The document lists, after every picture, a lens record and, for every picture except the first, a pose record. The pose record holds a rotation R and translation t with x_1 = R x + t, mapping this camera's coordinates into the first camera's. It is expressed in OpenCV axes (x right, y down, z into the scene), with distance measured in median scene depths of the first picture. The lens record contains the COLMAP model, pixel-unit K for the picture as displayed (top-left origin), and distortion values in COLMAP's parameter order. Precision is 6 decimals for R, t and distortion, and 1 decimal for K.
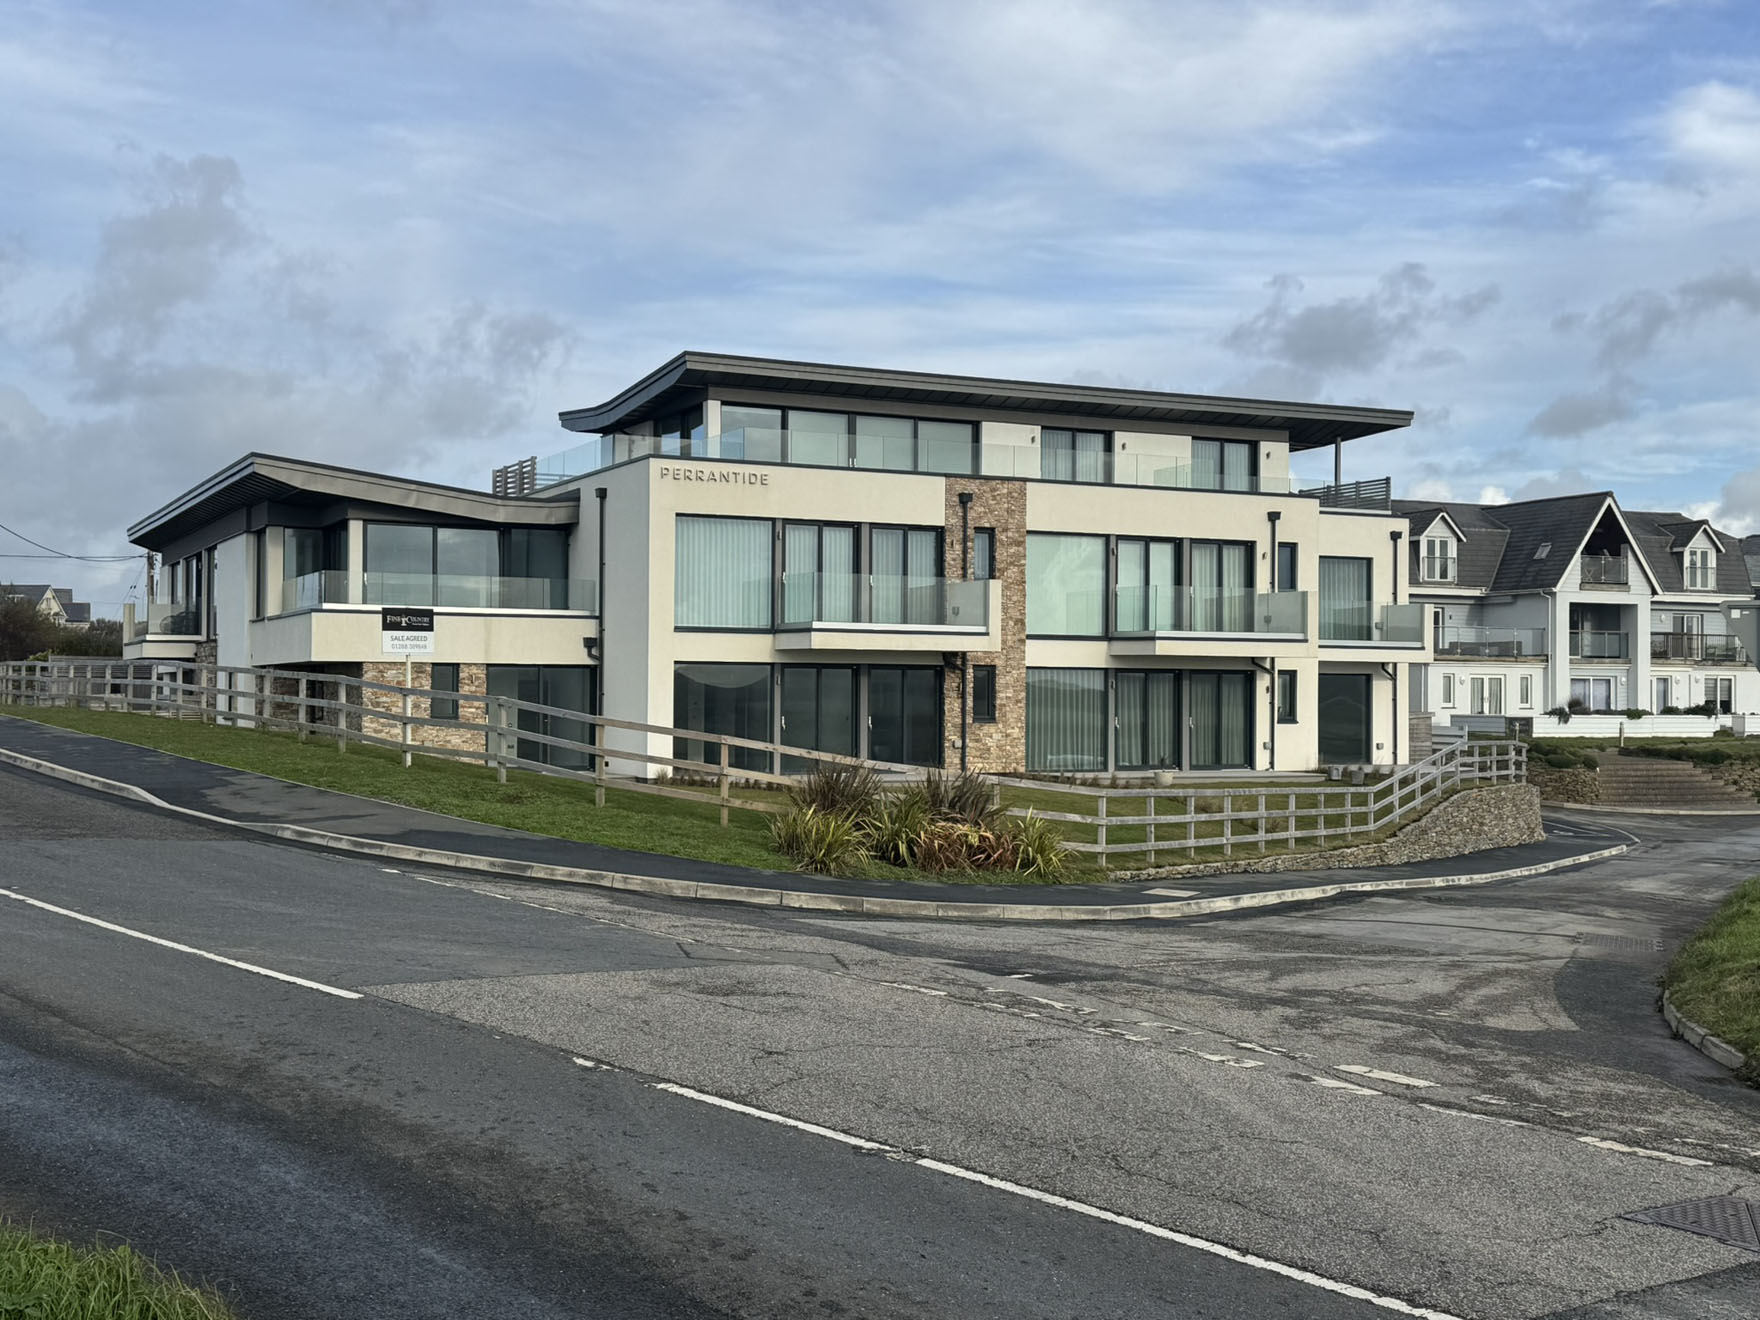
lens RADIAL K [[2044.3, 0, 880.0], [0, 2044.3, 660.0], [0, 0, 1]] dist [0.163489, -0.003764]
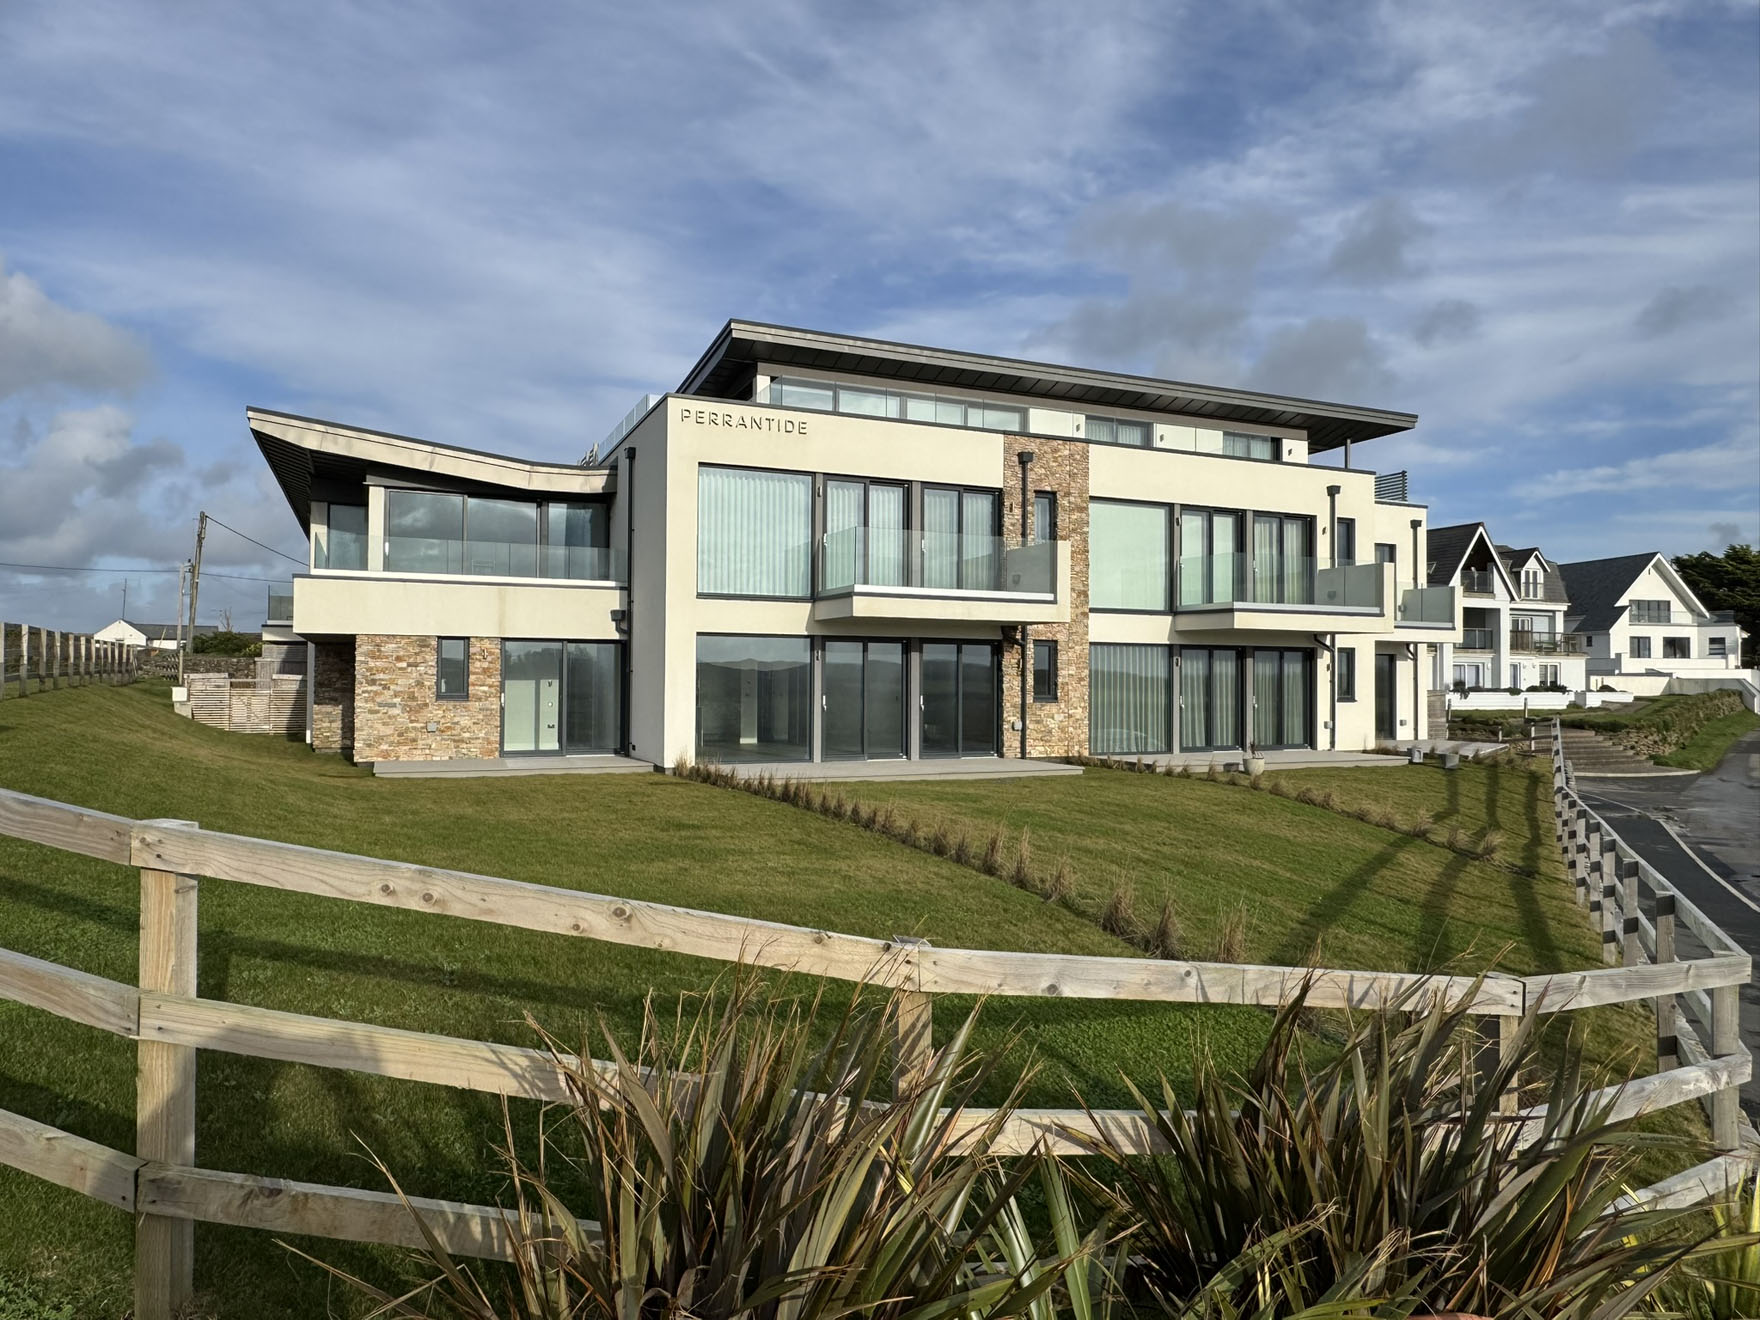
lens RADIAL K [[1140.4, 0, 871.5], [0, 1140.4, 661.9], [0, 0, 1]] dist [0.000491, -0.000100]
pose [[0.999048, -0.001130, -0.043616, -0.004977], [0.001132, 0.999999, 0.000009, 0.012243], [0.043616, -0.000058, 0.999048, 0.479863]]
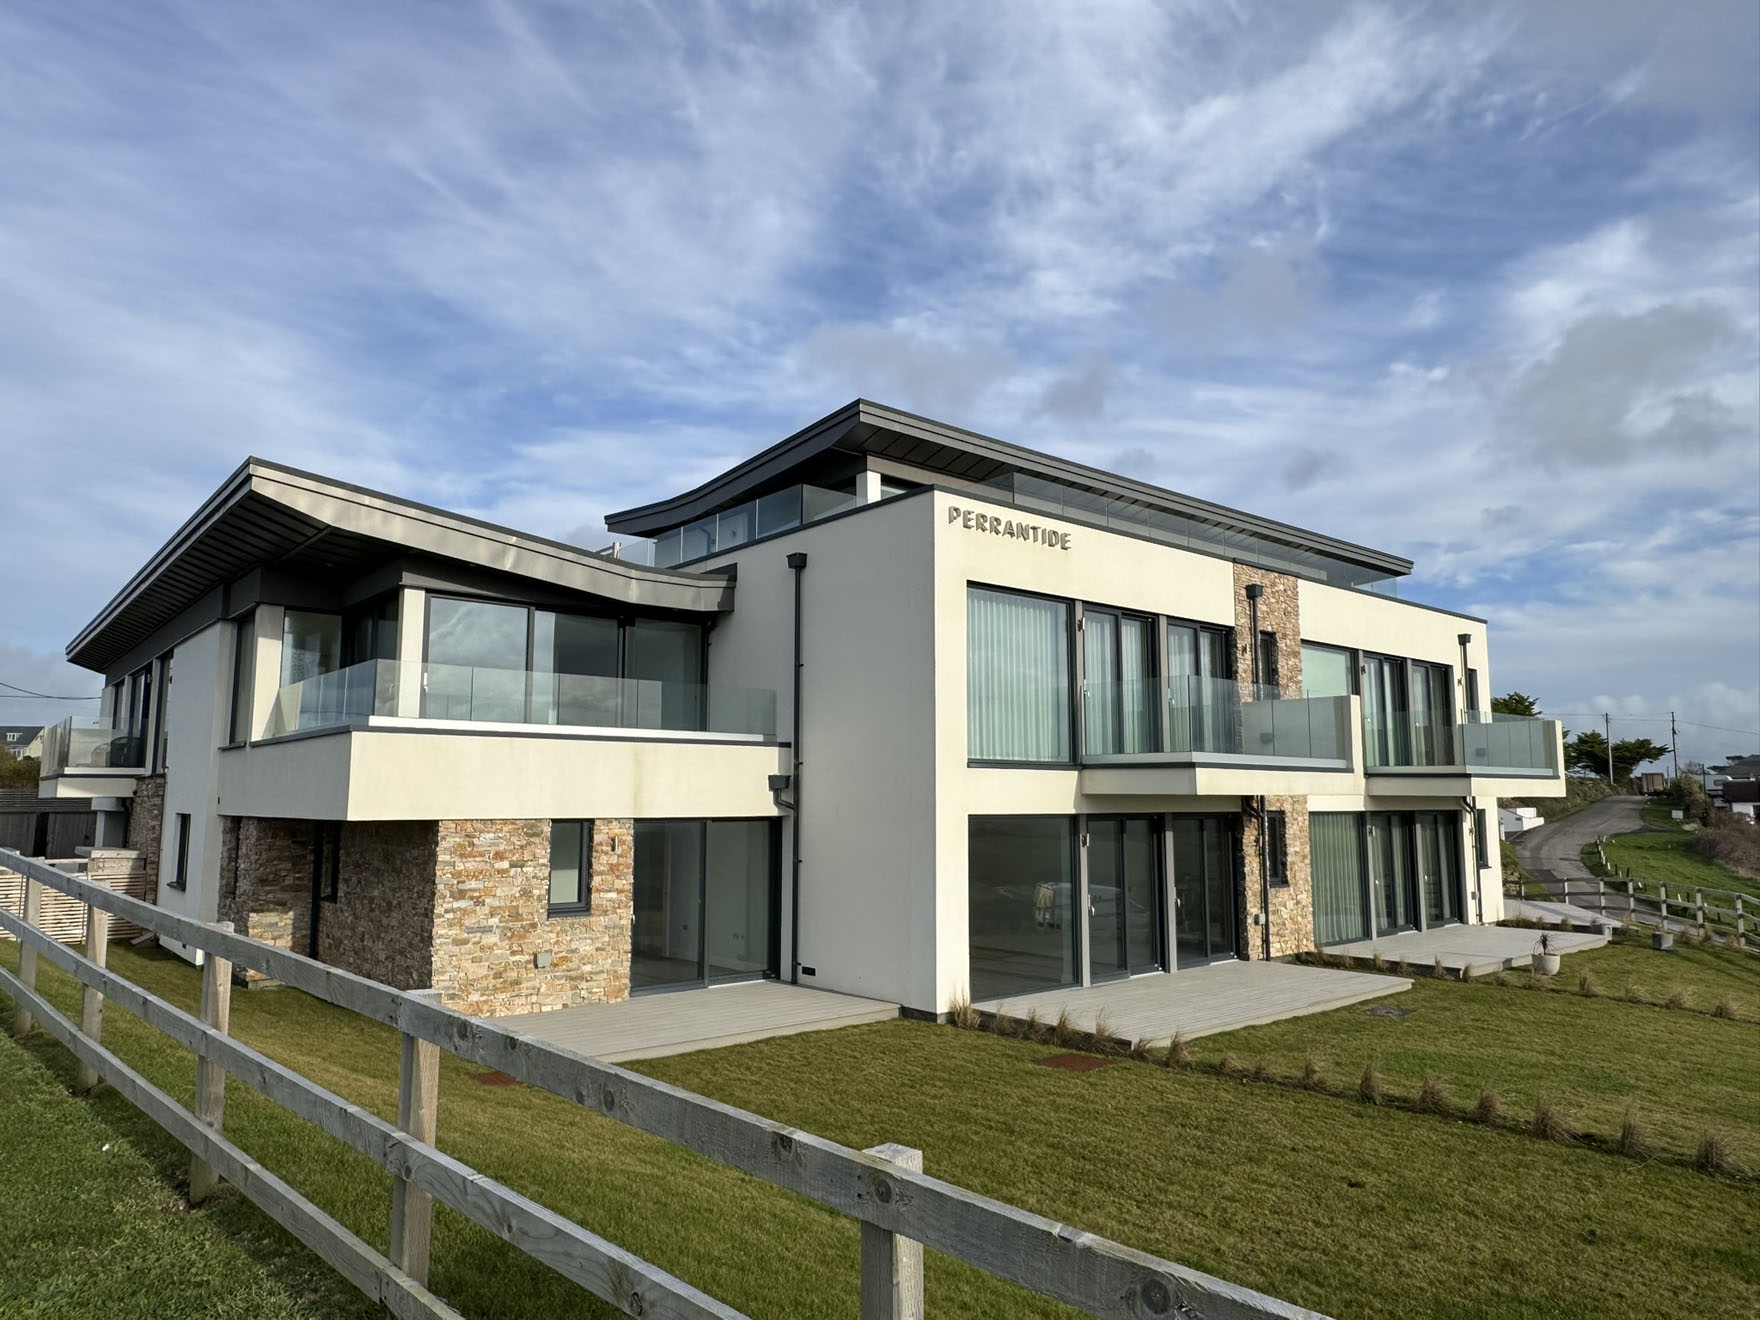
lens RADIAL K [[1140.4, 0, 871.5], [0, 1140.4, 661.9], [0, 0, 1]] dist [0.000491, -0.000100]
pose [[0.971103, 0.023353, 0.237515, -0.195680], [0.000598, 0.994960, -0.100270, -0.010059], [-0.238660, 0.097515, 0.966195, 0.616879]]
